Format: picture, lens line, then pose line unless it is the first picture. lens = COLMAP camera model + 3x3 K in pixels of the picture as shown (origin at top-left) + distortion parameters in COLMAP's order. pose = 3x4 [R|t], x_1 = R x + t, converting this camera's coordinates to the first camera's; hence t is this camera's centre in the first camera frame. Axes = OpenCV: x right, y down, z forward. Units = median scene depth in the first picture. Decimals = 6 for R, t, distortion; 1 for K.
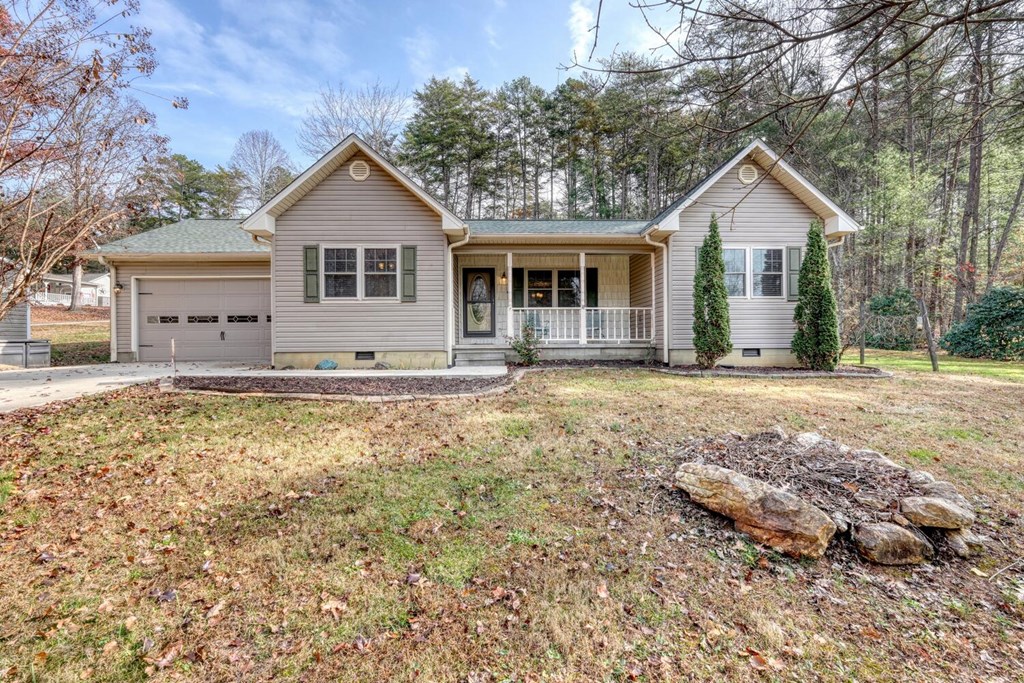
lens RADIAL K [[434.6, 0, 512.0], [0, 434.6, 341.5], [0, 0, 1]] dist [-0.013209, 0.000224]
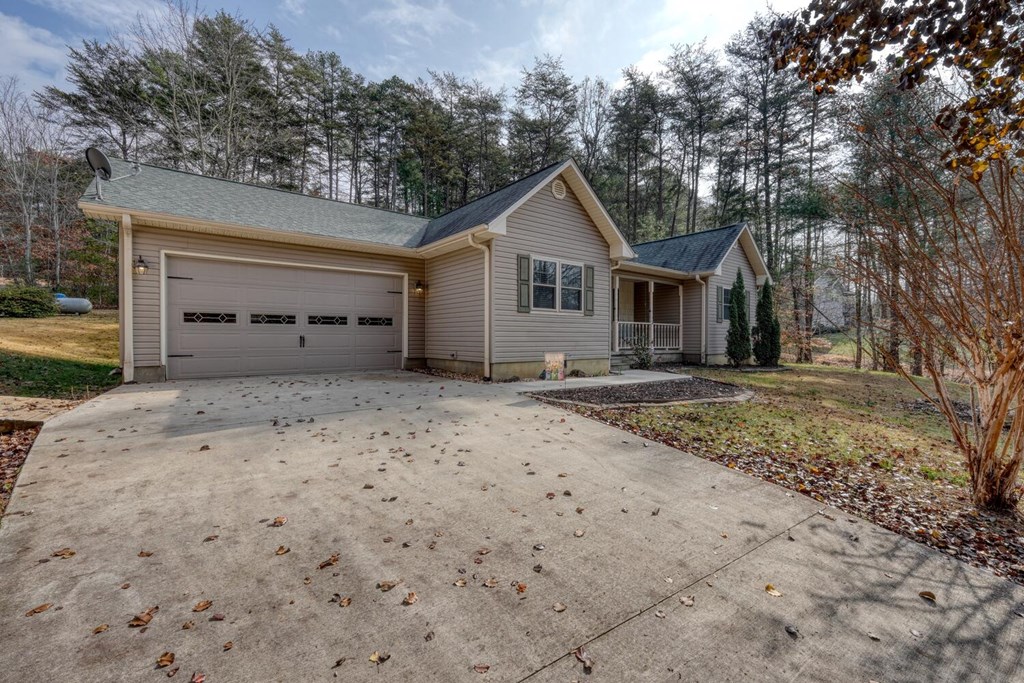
lens RADIAL K [[434.6, 0, 512.0], [0, 434.6, 341.5], [0, 0, 1]] dist [-0.013209, 0.000224]
pose [[0.811141, 0.006541, 0.584815, -1.060573], [-0.007981, 0.999968, -0.000116, -0.021406], [-0.584797, -0.004574, 0.811167, 0.200274]]
